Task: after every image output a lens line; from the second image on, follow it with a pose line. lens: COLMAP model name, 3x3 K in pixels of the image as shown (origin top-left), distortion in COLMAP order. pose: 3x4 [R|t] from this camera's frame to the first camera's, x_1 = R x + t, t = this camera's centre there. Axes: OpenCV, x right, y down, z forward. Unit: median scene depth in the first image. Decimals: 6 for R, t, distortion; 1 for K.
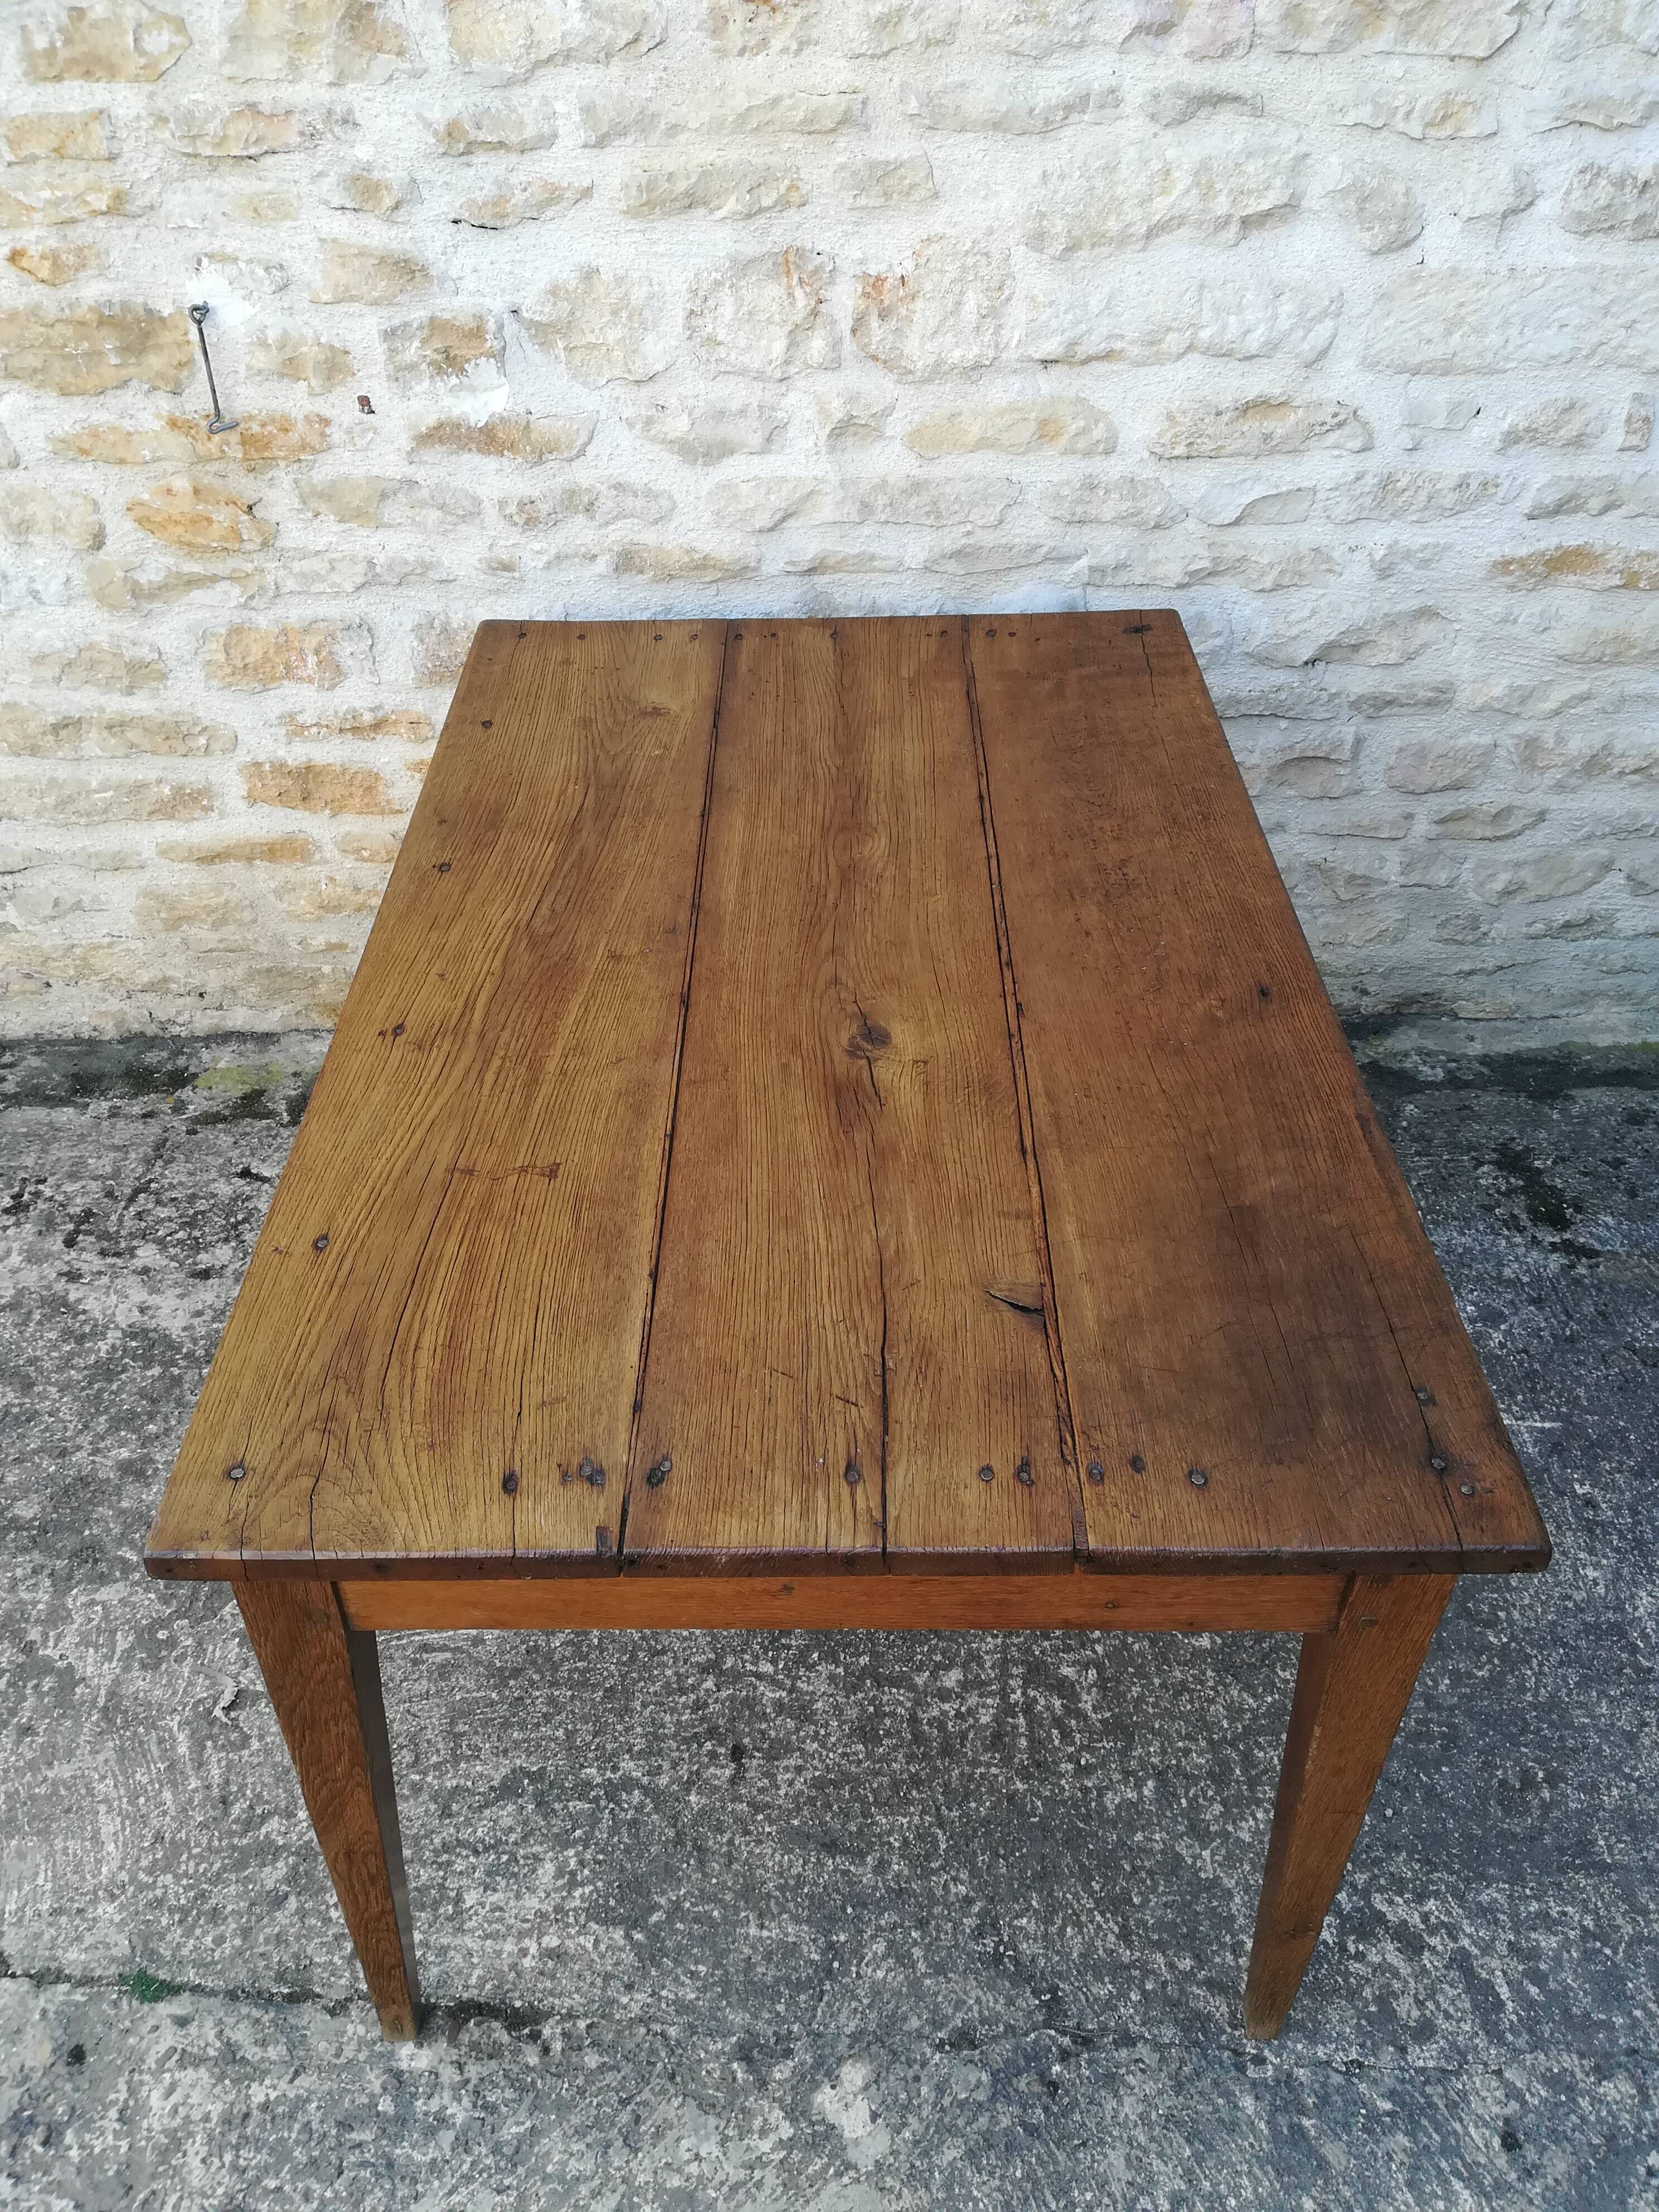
lens RADIAL K [[1710.7, 0, 818.9], [0, 1710.7, 1113.8], [0, 0, 1]] dist [0.050776, -0.072579]
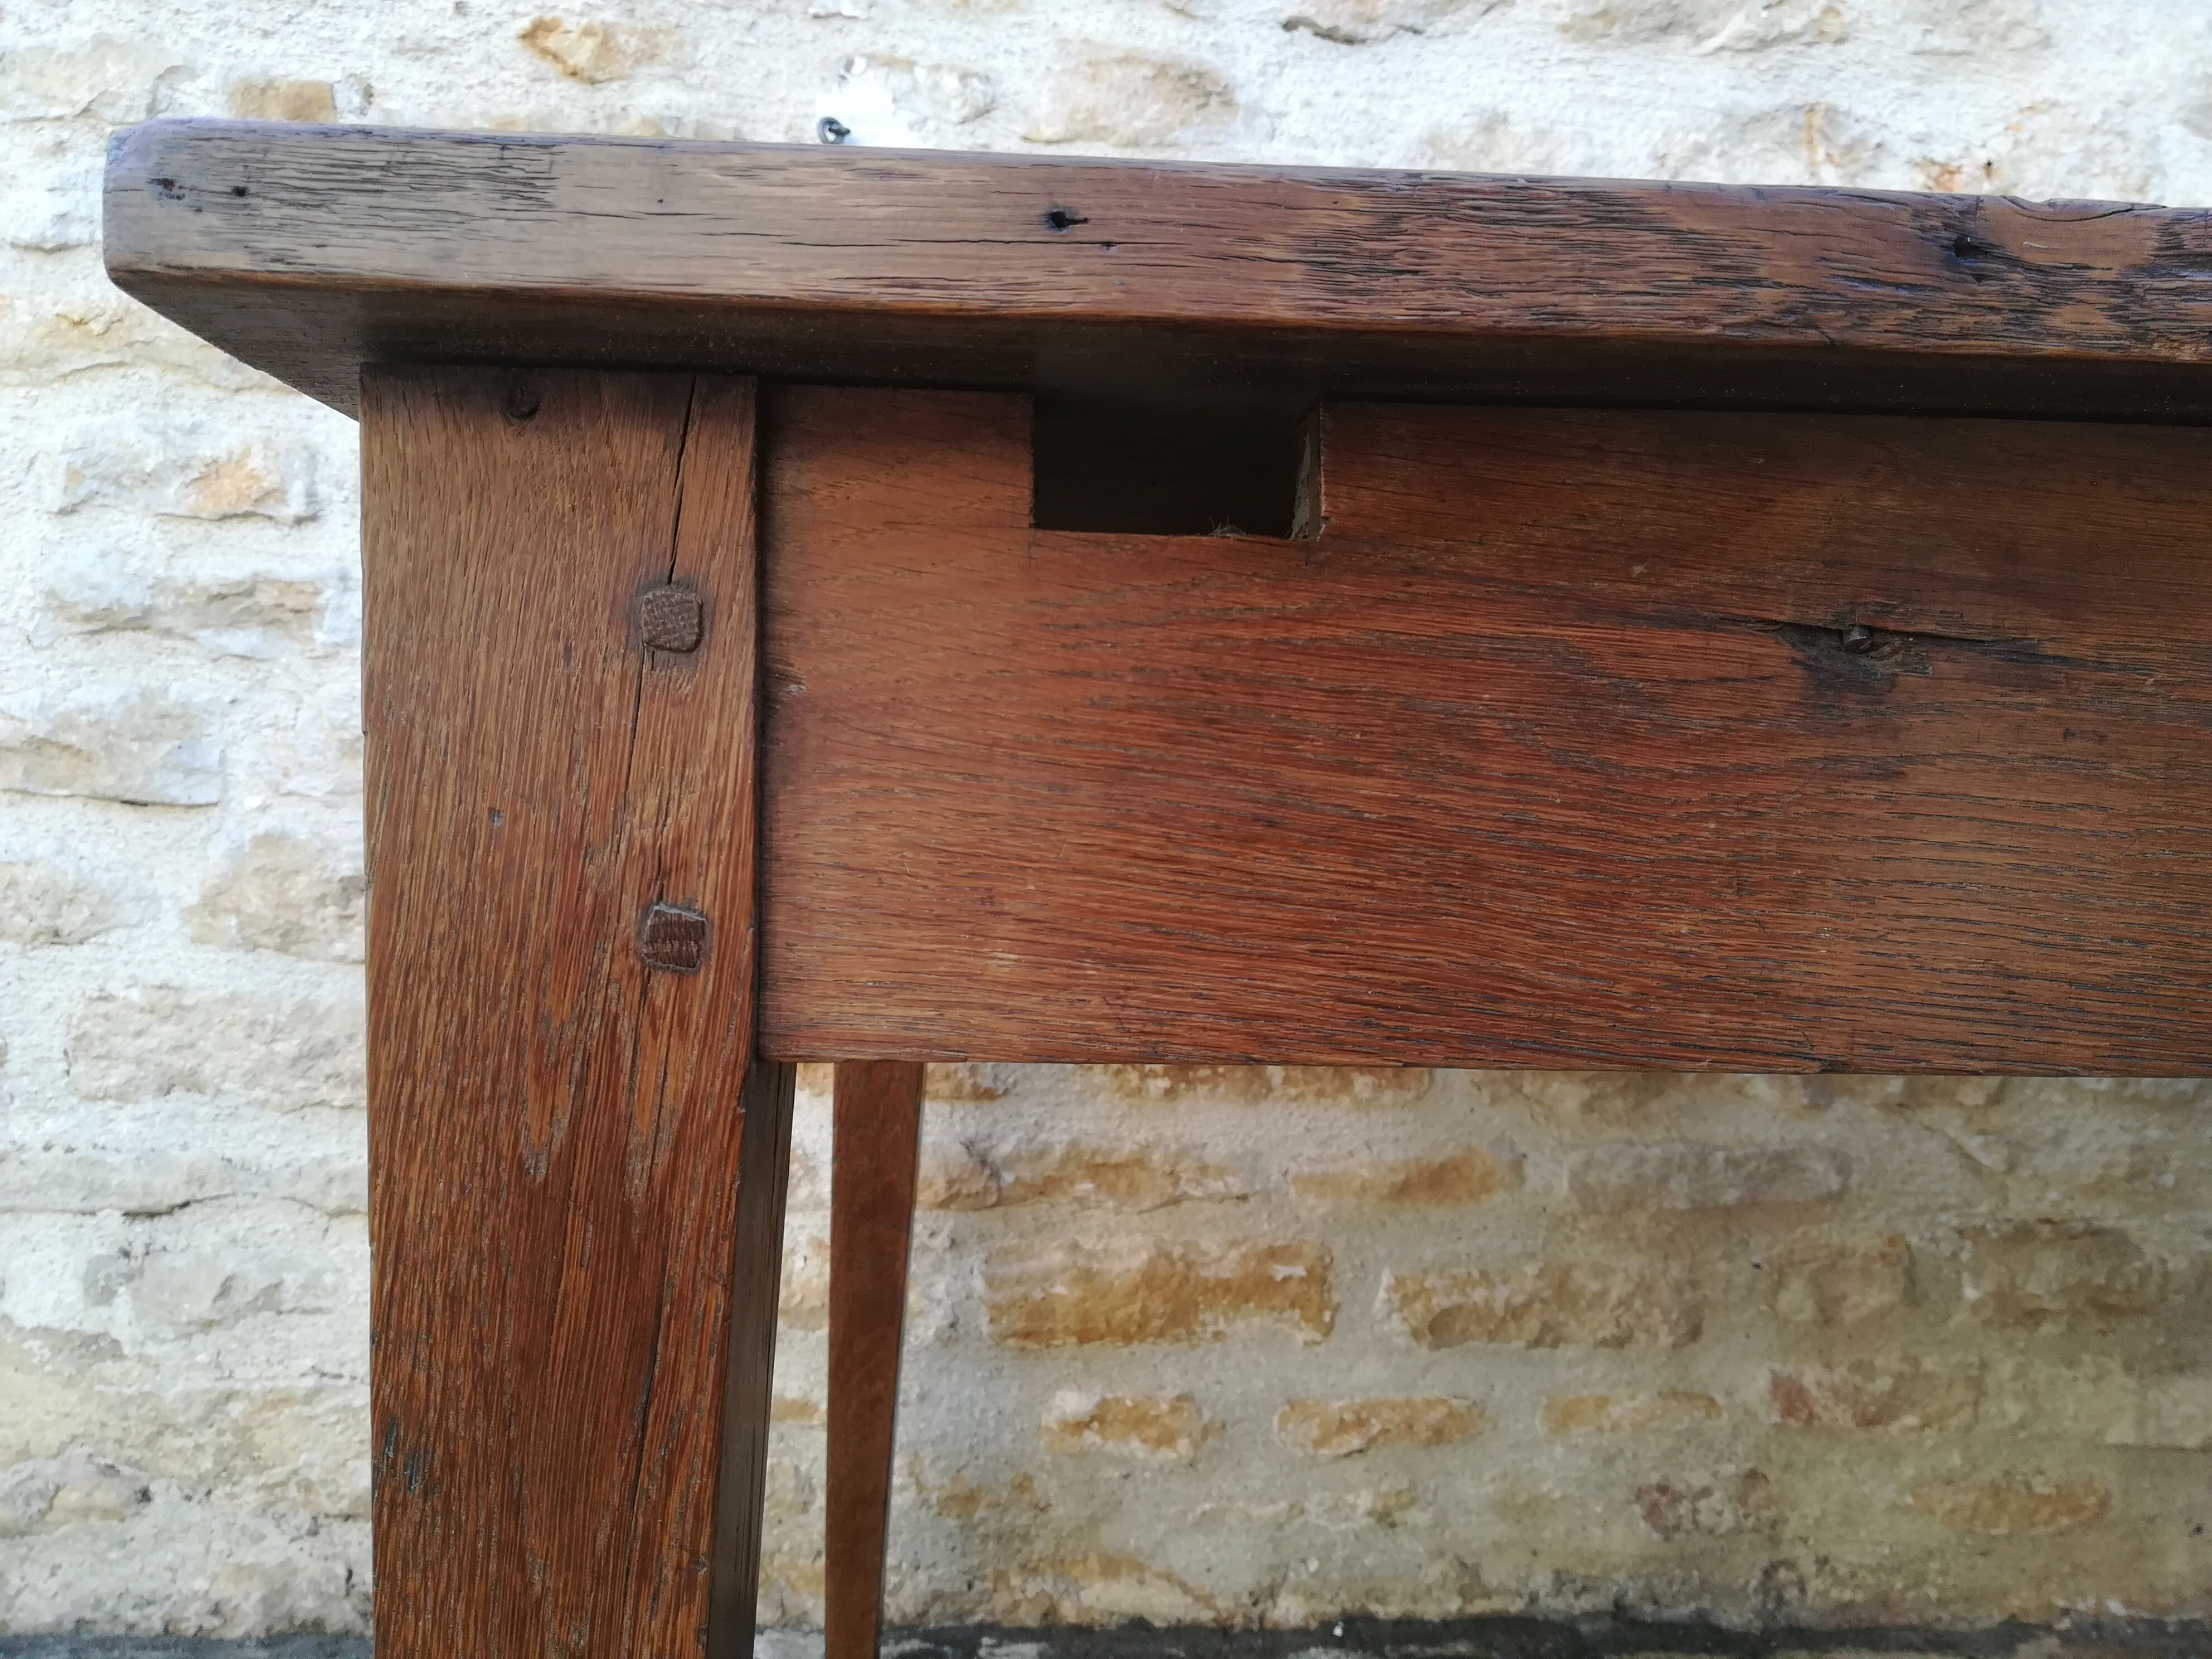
lens RADIAL K [[1725.8, 0, 1107.6], [0, 1725.8, 845.0], [0, 0, 1]] dist [0.051259, -0.083142]
pose [[0.997916, 0.036147, 0.053454, -0.280289], [0.002252, 0.808362, -0.588681, 0.073471], [-0.064489, 0.587575, 0.806596, 0.640962]]
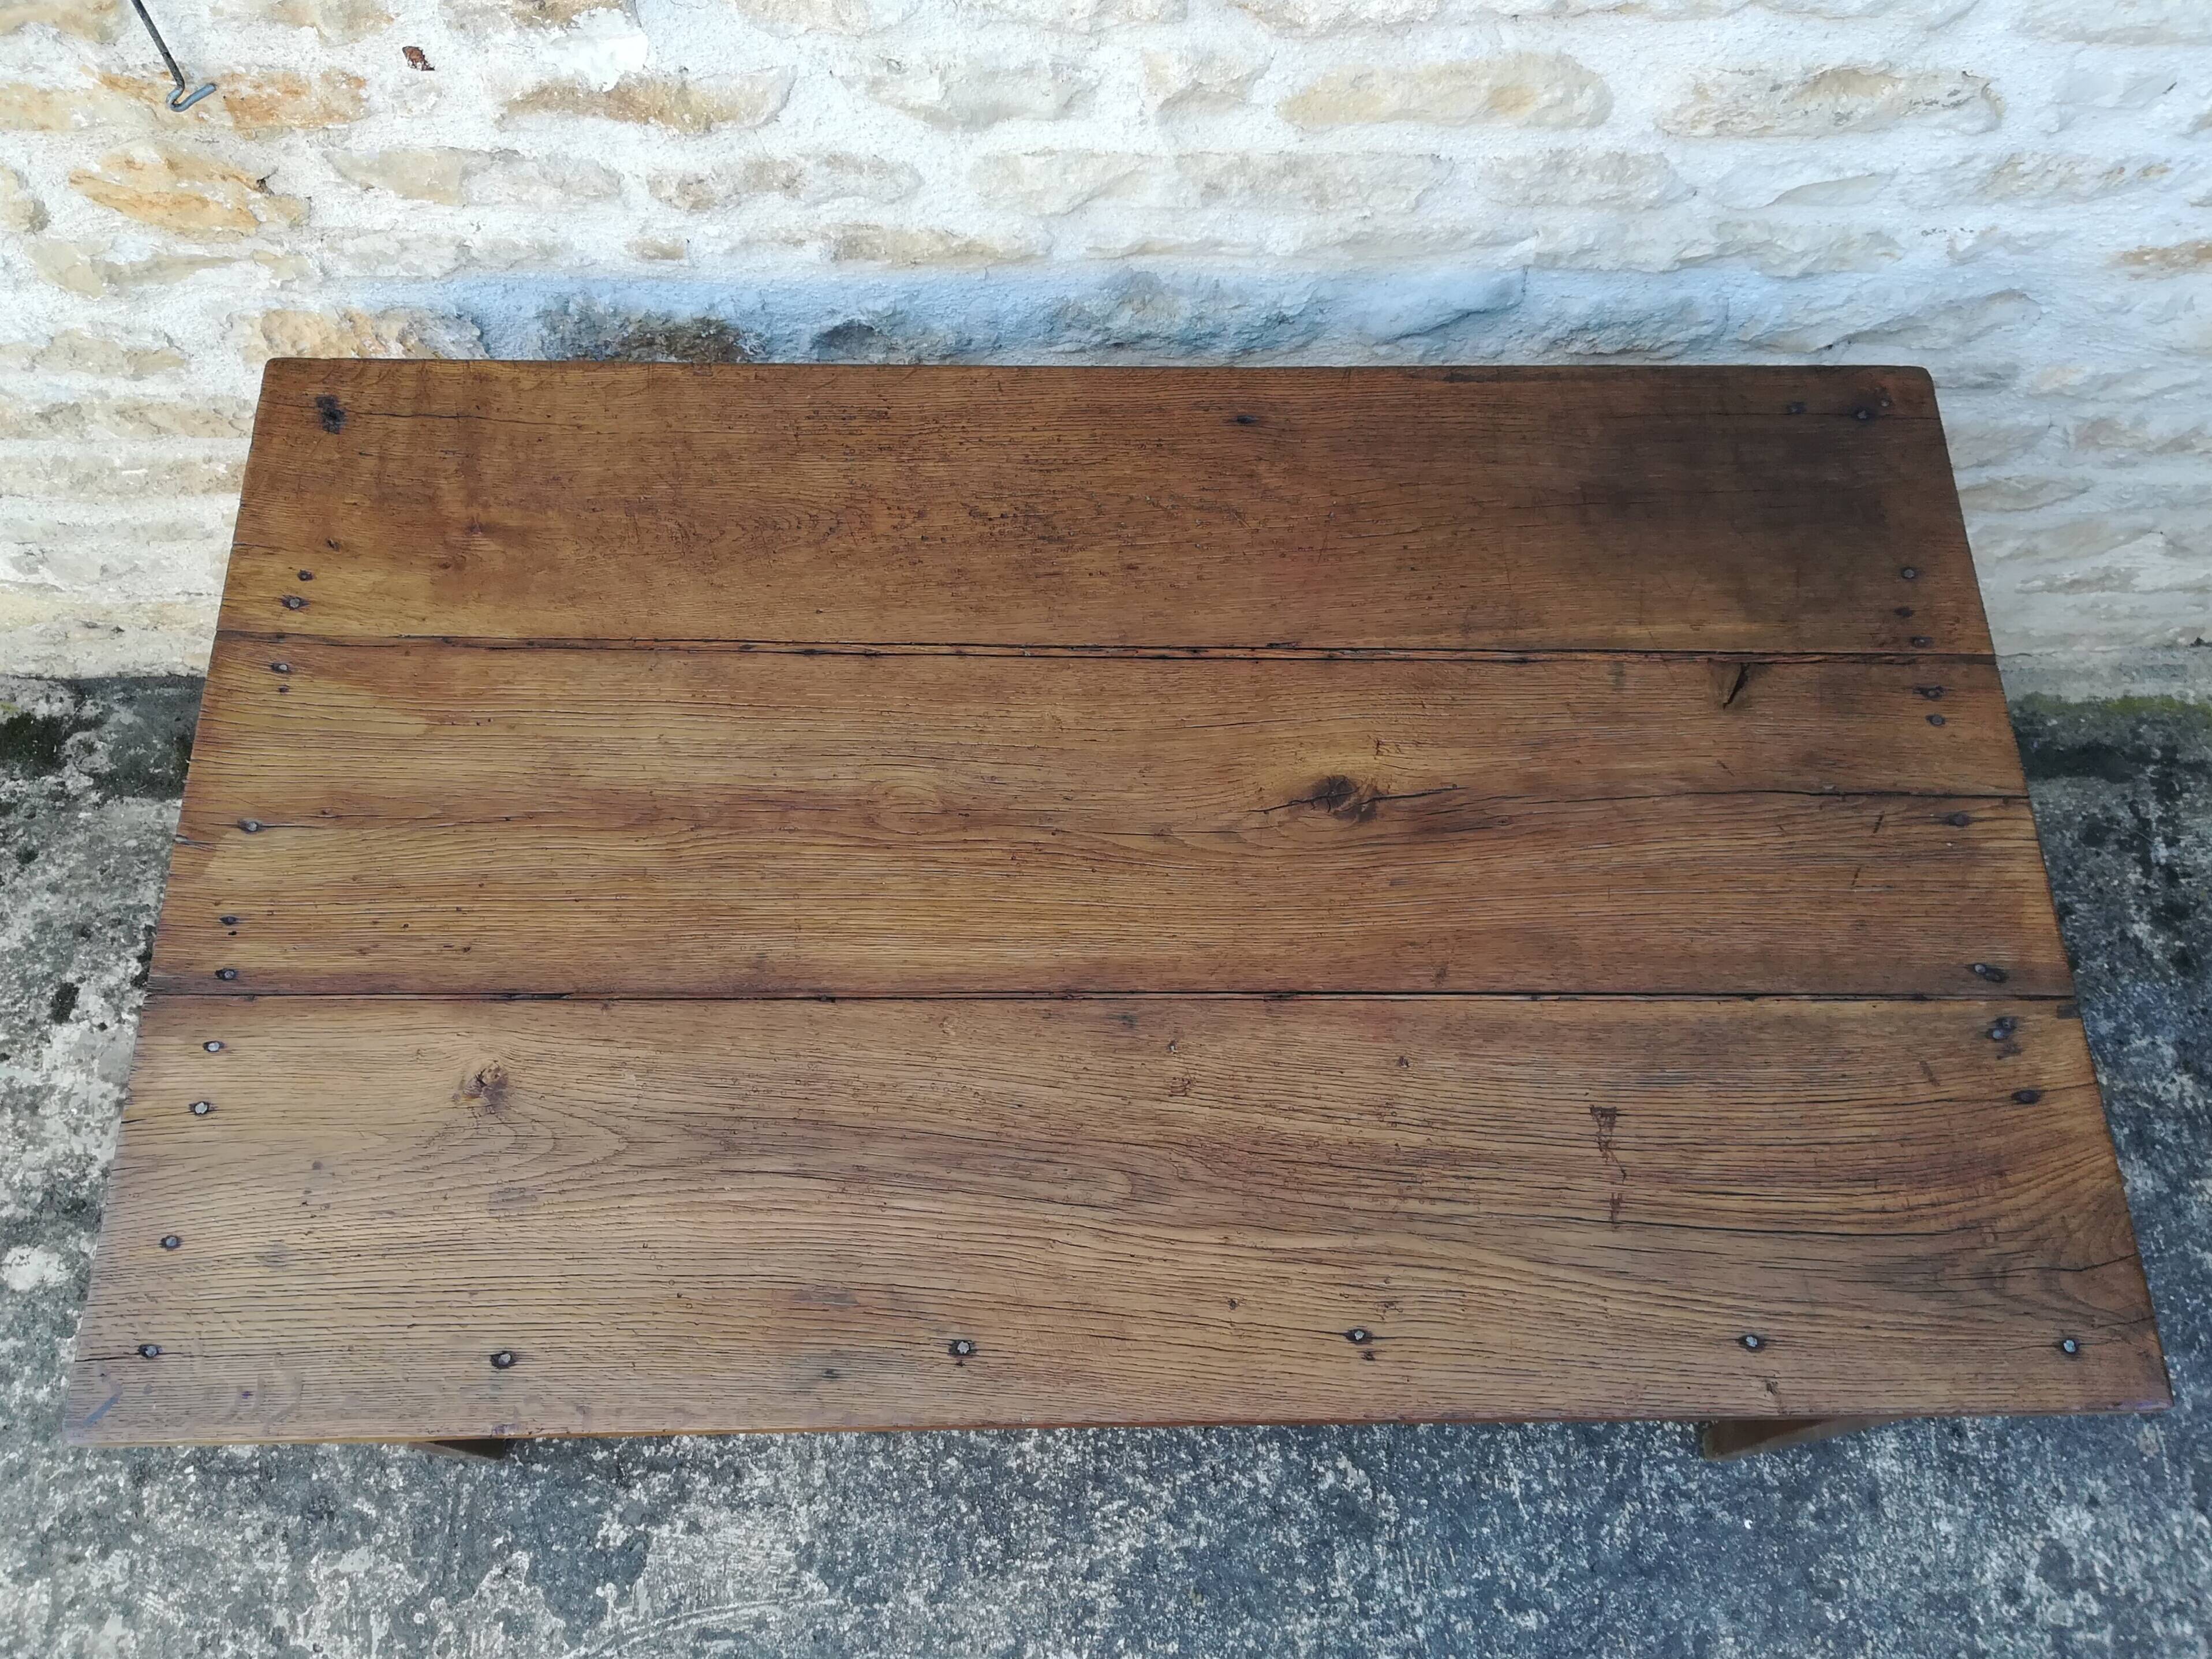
lens RADIAL K [[1776.9, 0, 1117.3], [0, 1776.9, 852.1], [0, 0, 1]] dist [0.041006, -0.063273]
pose [[0.999530, 0.001682, 0.030619, -0.030912], [-0.015734, 0.885166, 0.465009, -0.464529], [-0.026320, -0.465272, 0.884776, 0.293986]]
